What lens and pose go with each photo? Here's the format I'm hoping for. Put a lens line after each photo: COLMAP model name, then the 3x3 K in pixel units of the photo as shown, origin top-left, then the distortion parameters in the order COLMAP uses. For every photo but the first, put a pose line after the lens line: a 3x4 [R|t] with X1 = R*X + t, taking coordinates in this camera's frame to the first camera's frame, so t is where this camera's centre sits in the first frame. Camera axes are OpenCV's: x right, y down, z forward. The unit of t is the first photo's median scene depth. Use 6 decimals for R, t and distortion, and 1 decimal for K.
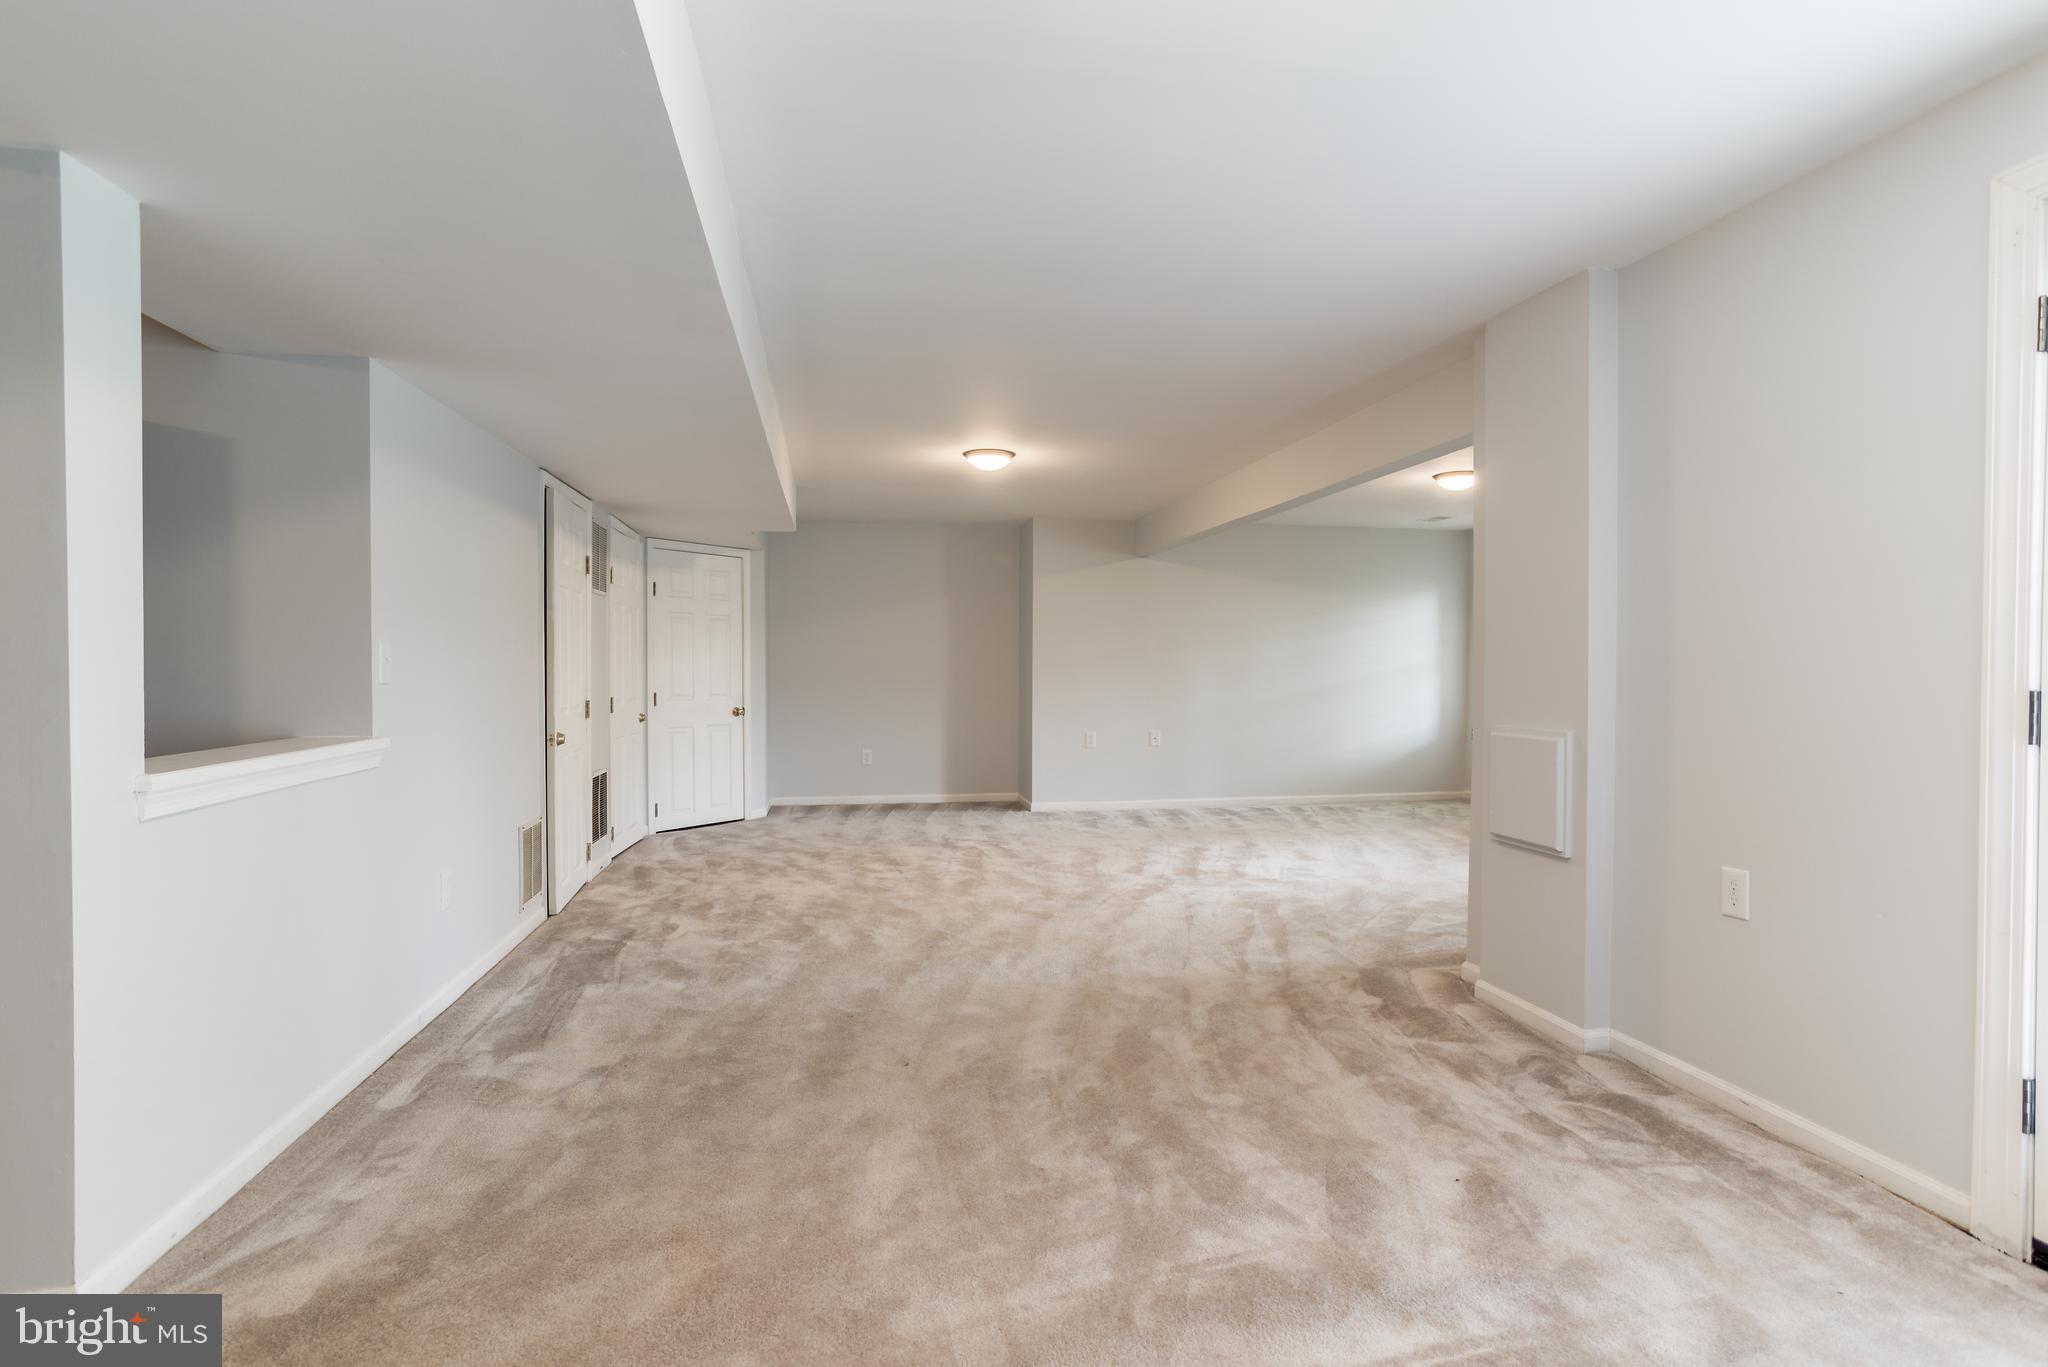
lens RADIAL K [[1010.7, 0, 1027.2], [0, 1010.7, 679.6], [0, 0, 1]] dist [-0.001855, 0.001022]
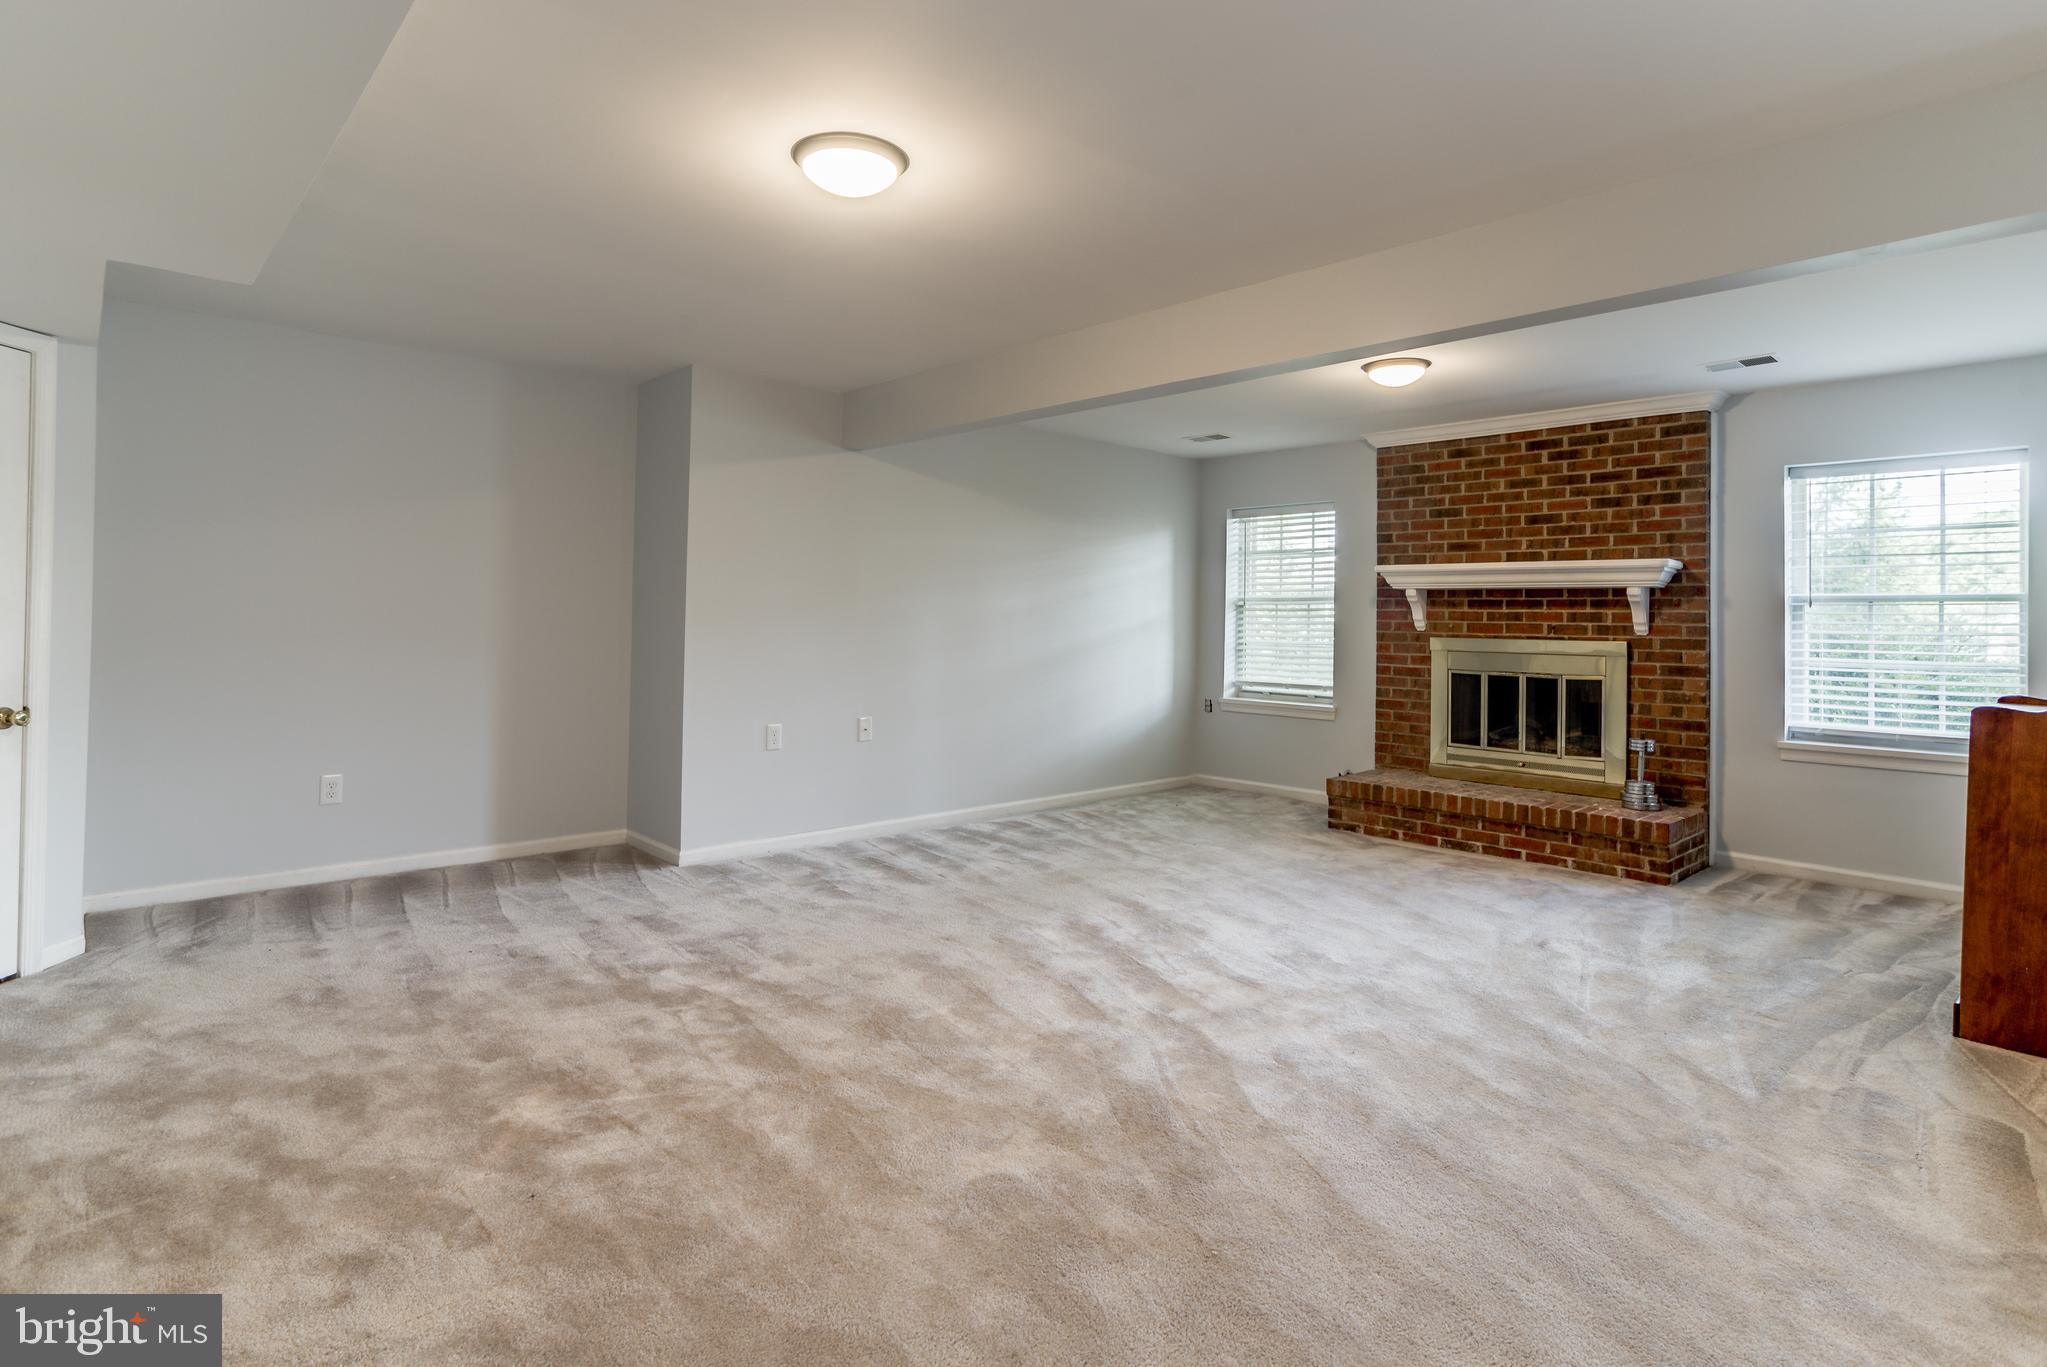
lens RADIAL K [[1010.2, 0, 999.3], [0, 1010.2, 603.9], [0, 0, 1]] dist [-0.001855, 0.001022]
pose [[0.845134, 0.019995, 0.534181, -0.155273], [-0.008859, 0.999687, -0.023404, -0.008689], [-0.534481, 0.015048, 0.845046, 0.404727]]
